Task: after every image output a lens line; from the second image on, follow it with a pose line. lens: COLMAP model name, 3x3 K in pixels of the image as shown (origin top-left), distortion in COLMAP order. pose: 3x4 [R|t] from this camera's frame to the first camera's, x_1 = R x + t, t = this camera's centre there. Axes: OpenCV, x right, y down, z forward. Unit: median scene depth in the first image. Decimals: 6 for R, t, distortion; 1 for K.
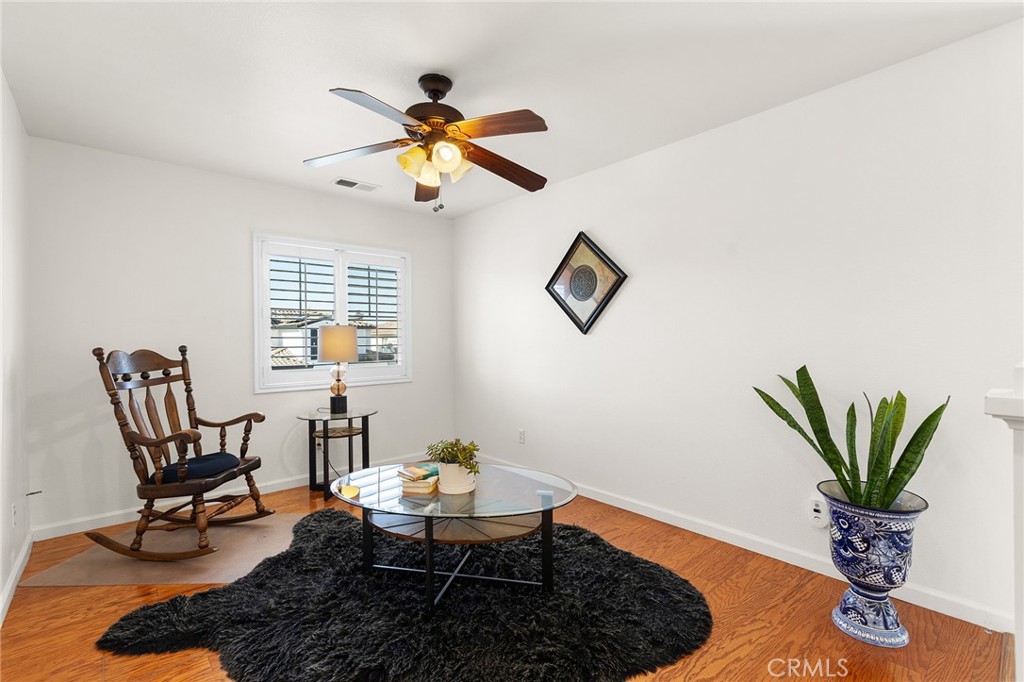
lens RADIAL K [[465.4, 0, 514.0], [0, 465.4, 338.9], [0, 0, 1]] dist [0.005165, -0.000343]
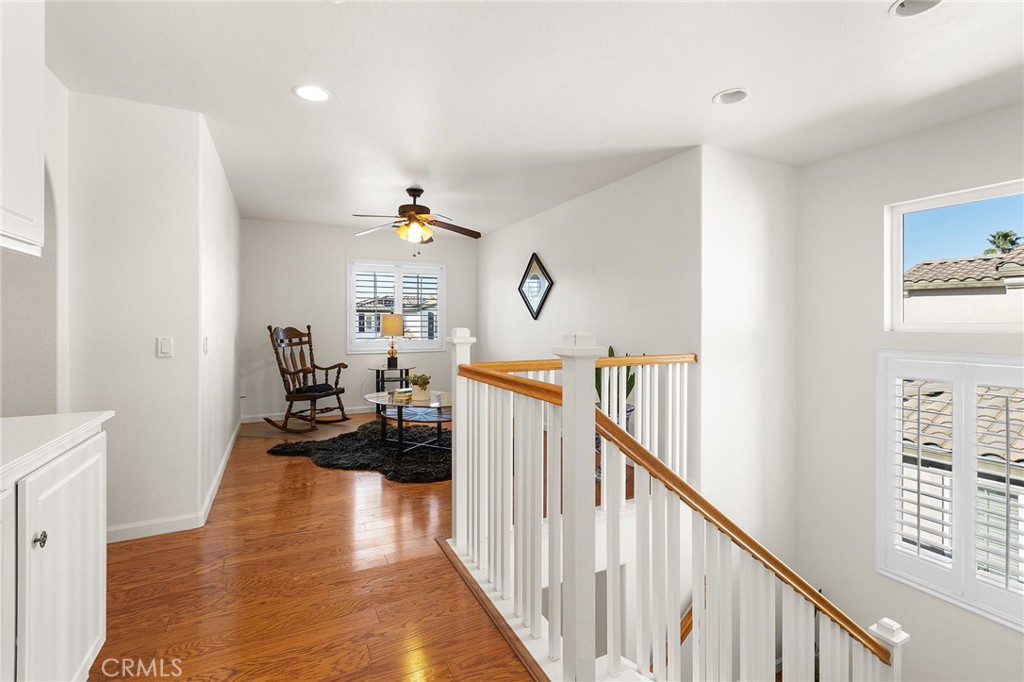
lens RADIAL K [[465.4, 0, 507.5], [0, 465.4, 318.4], [0, 0, 1]] dist [0.005165, -0.000343]
pose [[0.966603, 0.003567, -0.256253, 0.533980], [-0.006056, 0.999942, -0.008924, -0.000587], [0.256206, 0.010178, 0.966569, -0.590632]]
